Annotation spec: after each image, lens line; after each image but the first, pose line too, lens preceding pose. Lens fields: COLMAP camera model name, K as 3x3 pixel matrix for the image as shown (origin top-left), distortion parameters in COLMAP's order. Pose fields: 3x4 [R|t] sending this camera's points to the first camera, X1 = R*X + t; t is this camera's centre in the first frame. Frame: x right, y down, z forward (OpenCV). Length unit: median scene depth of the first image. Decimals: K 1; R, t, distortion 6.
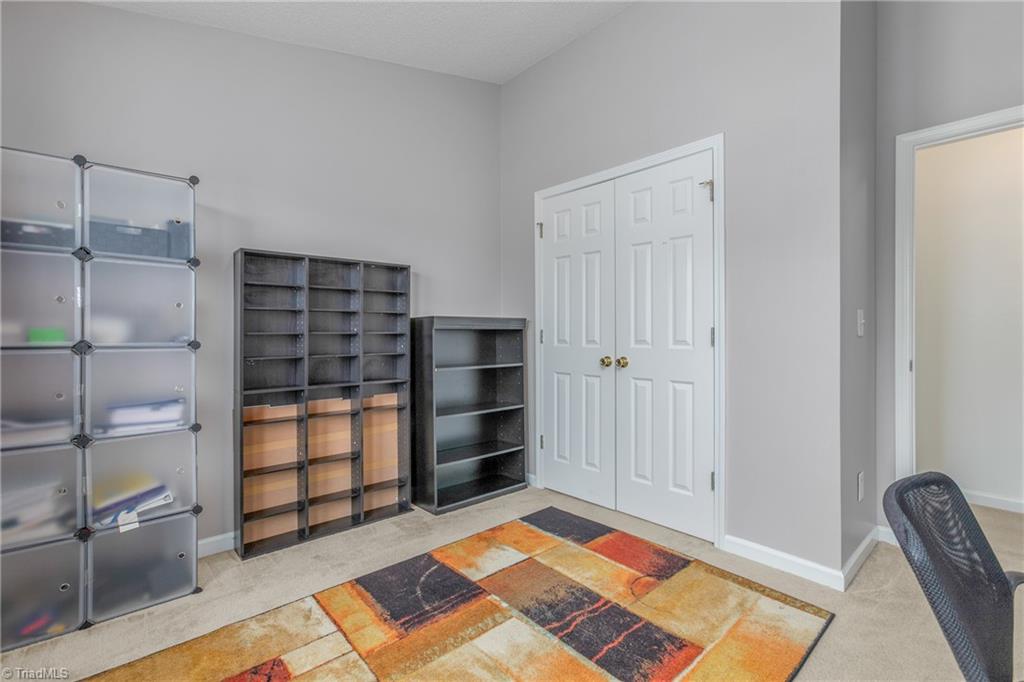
lens RADIAL K [[465.6, 0, 512.0], [0, 465.6, 341.0], [0, 0, 1]] dist [-0.022790, 0.012011]
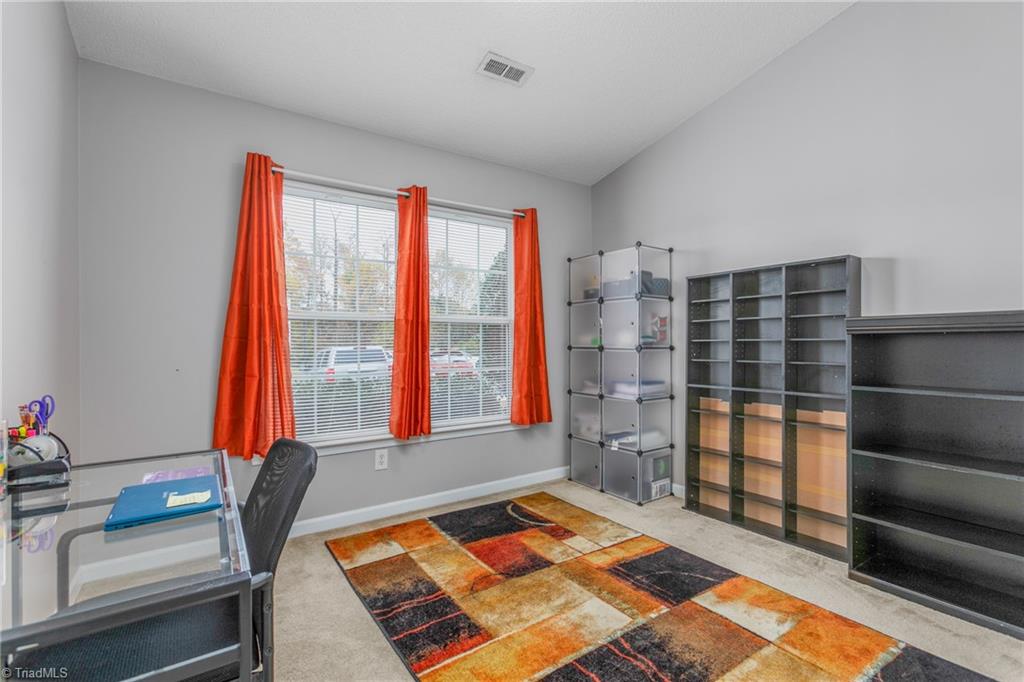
lens RADIAL K [[465.6, 0, 512.0], [0, 465.6, 341.0], [0, 0, 1]] dist [-0.022790, 0.012011]
pose [[-0.136241, 0.001774, -0.990674, 0.879905], [-0.010084, 0.999944, 0.003178, -0.015705], [0.990624, 0.010422, -0.136216, 0.726439]]
